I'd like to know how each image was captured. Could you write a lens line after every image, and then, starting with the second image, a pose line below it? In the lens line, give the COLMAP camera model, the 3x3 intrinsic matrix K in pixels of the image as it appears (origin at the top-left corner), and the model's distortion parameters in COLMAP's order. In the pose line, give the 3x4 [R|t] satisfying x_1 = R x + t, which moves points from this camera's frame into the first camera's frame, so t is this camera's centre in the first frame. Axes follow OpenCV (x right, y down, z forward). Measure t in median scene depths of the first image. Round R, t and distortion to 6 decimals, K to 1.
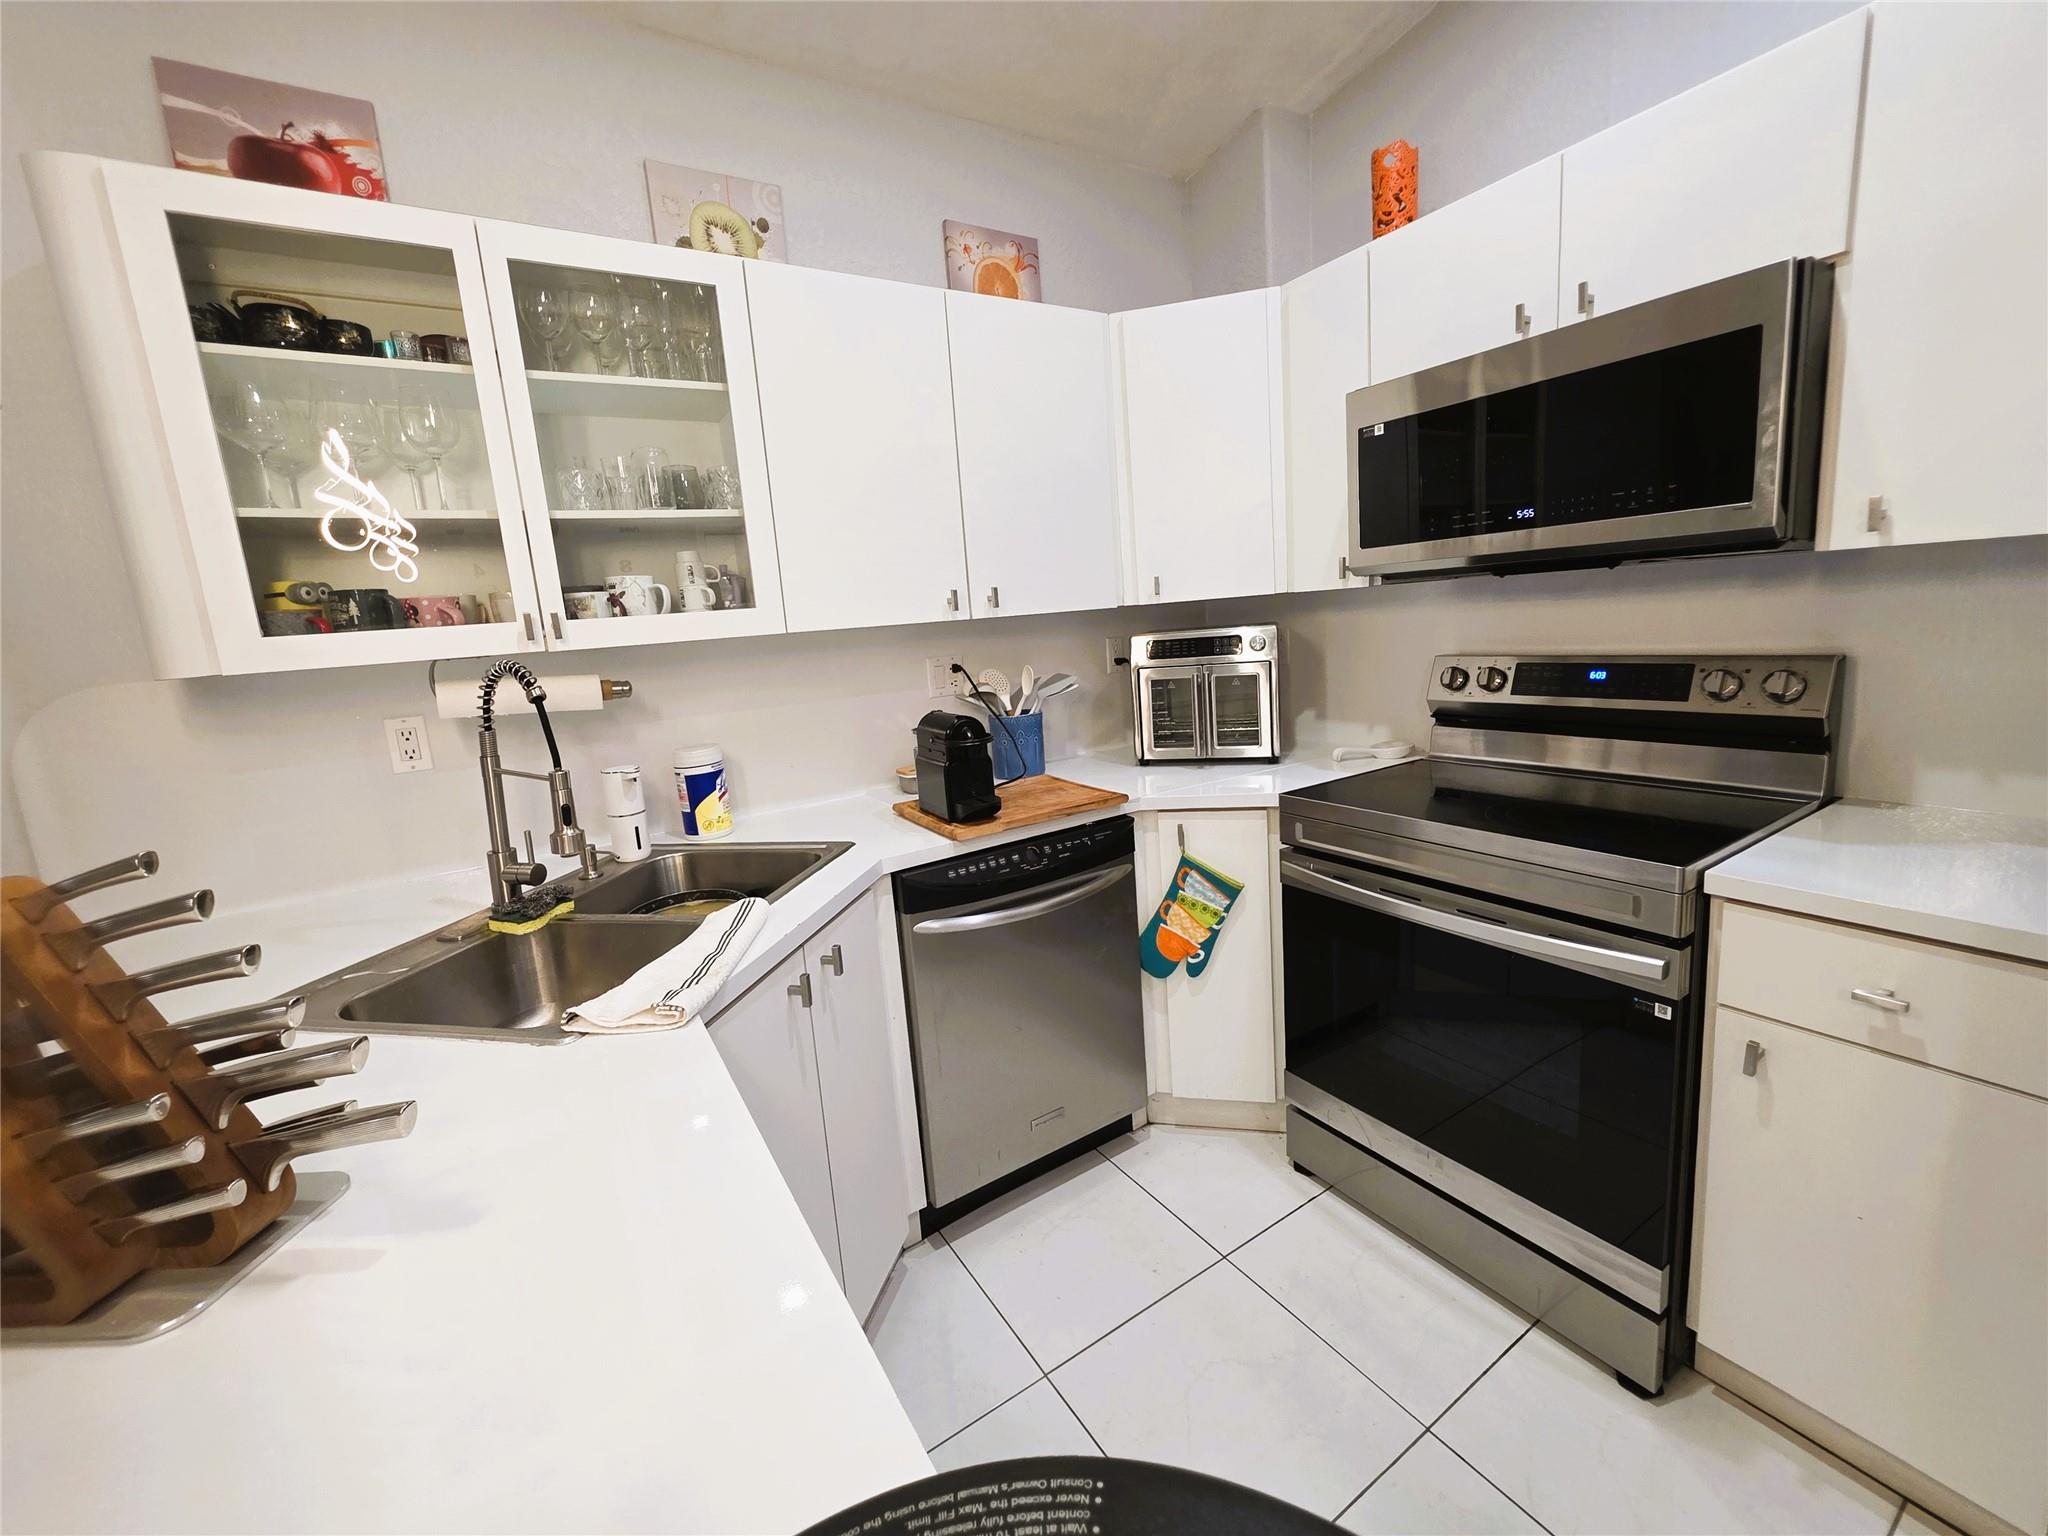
lens RADIAL K [[815.7, 0, 1022.0], [0, 815.7, 744.4], [0, 0, 1]] dist [-0.001684, 0.001219]
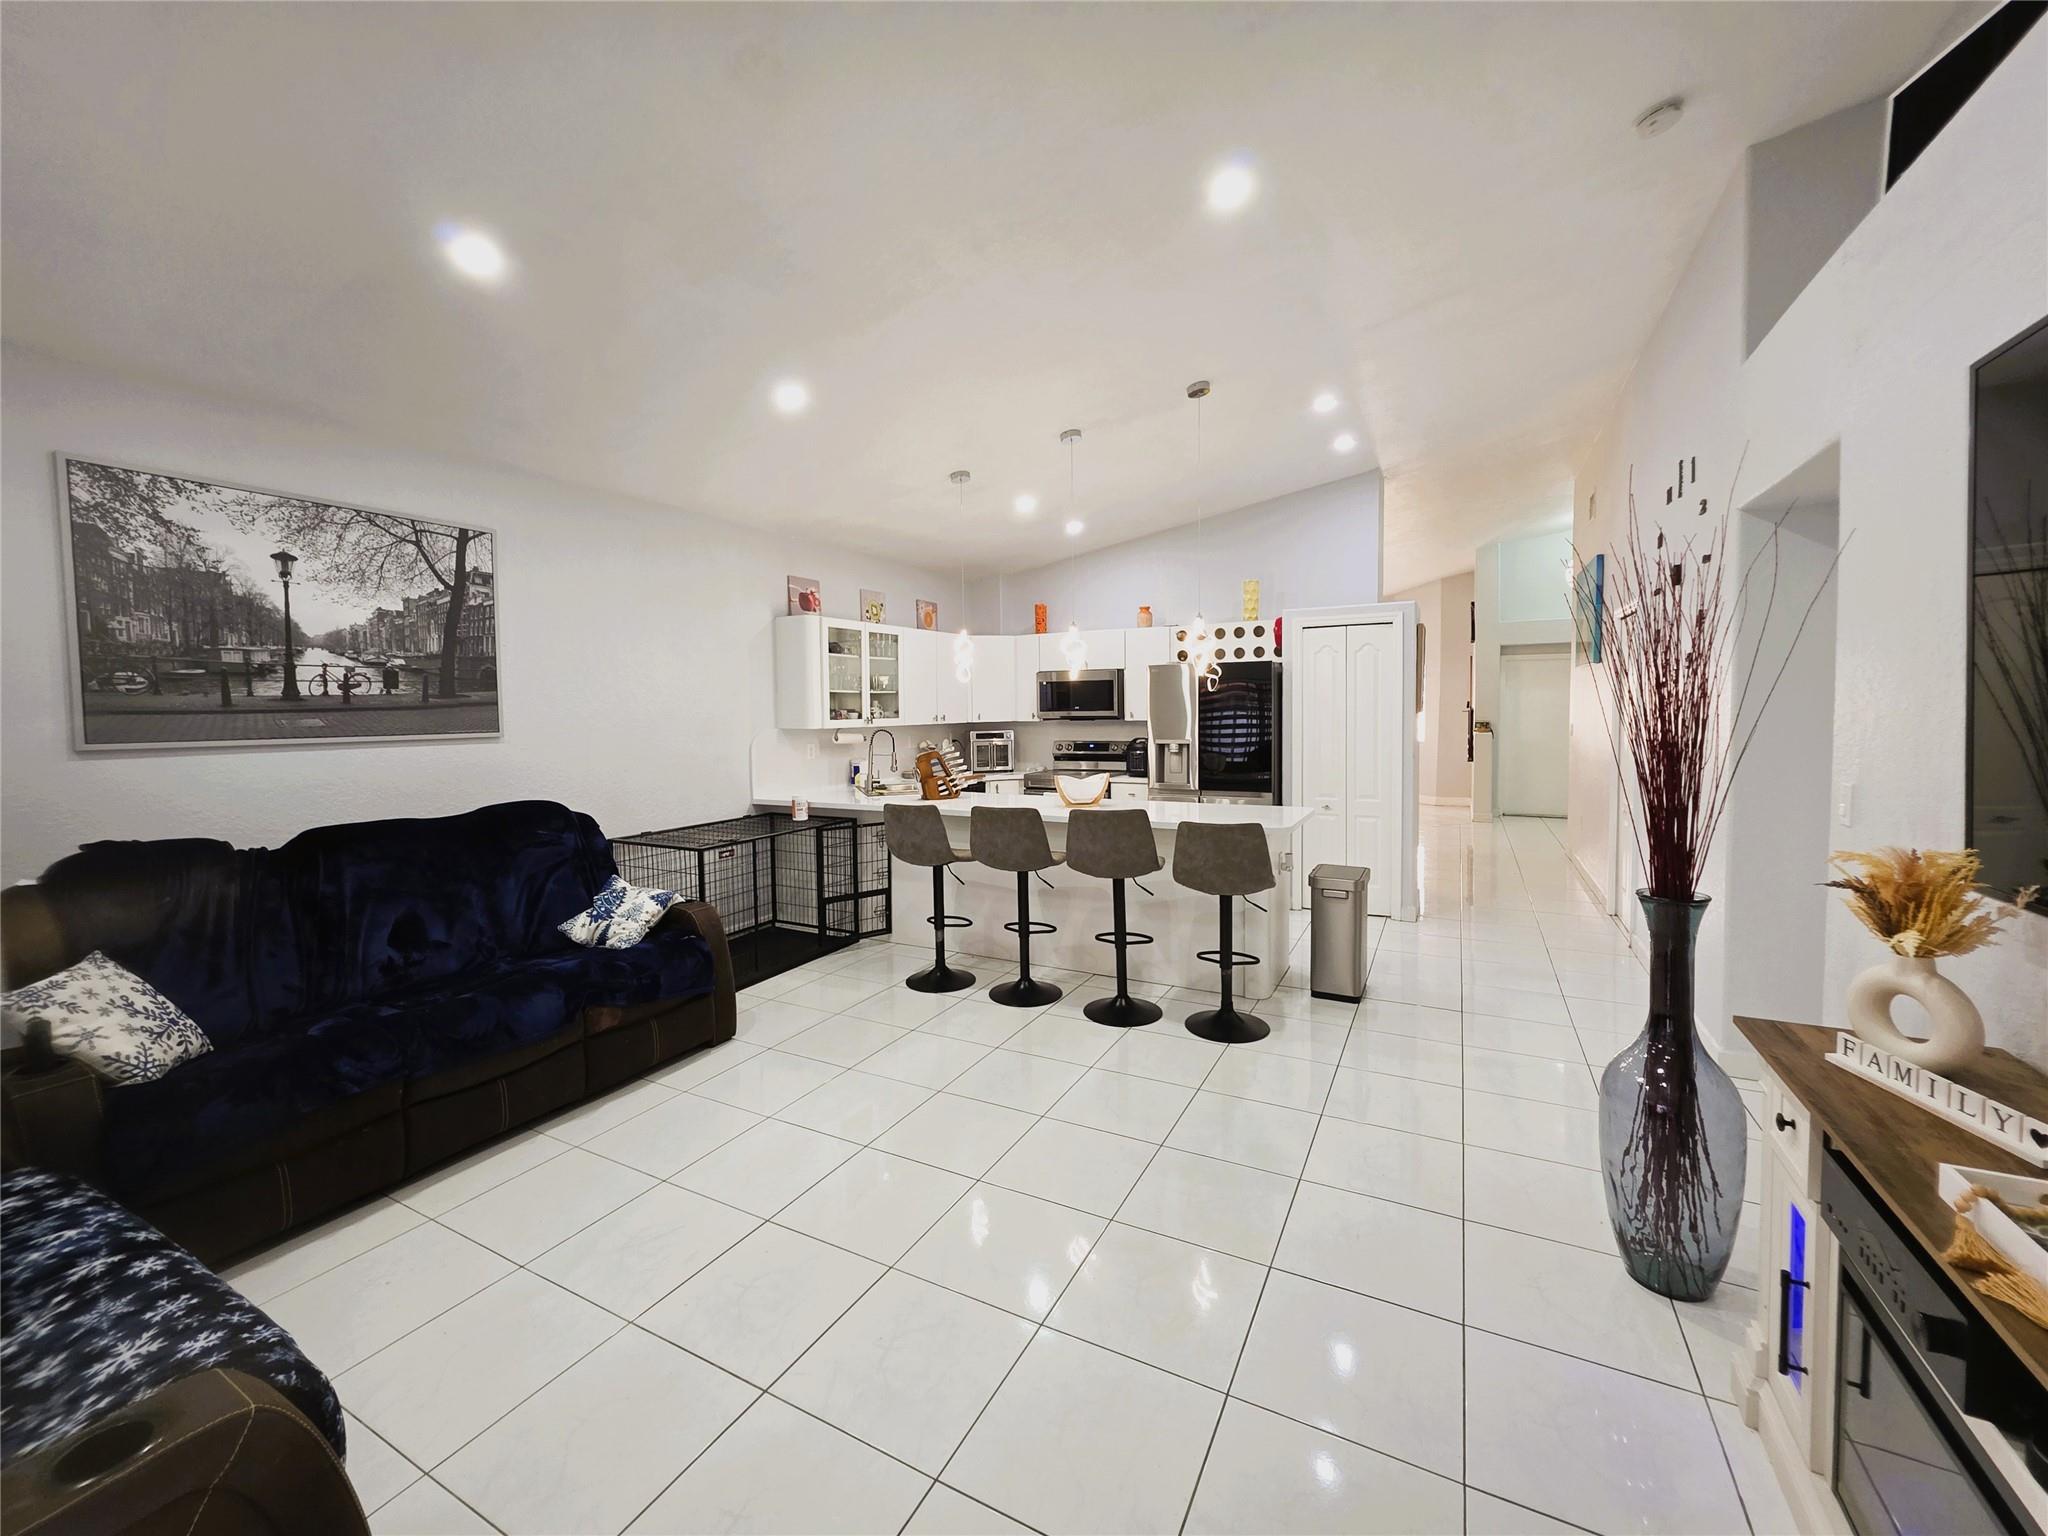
lens RADIAL K [[815.7, 0, 1025.7], [0, 815.7, 739.3], [0, 0, 1]] dist [-0.001684, 0.001219]
pose [[0.863313, 0.044176, 0.502731, -1.648661], [0.028966, 0.990182, -0.136751, 0.434880], [-0.503836, 0.132621, 0.853558, -2.344578]]
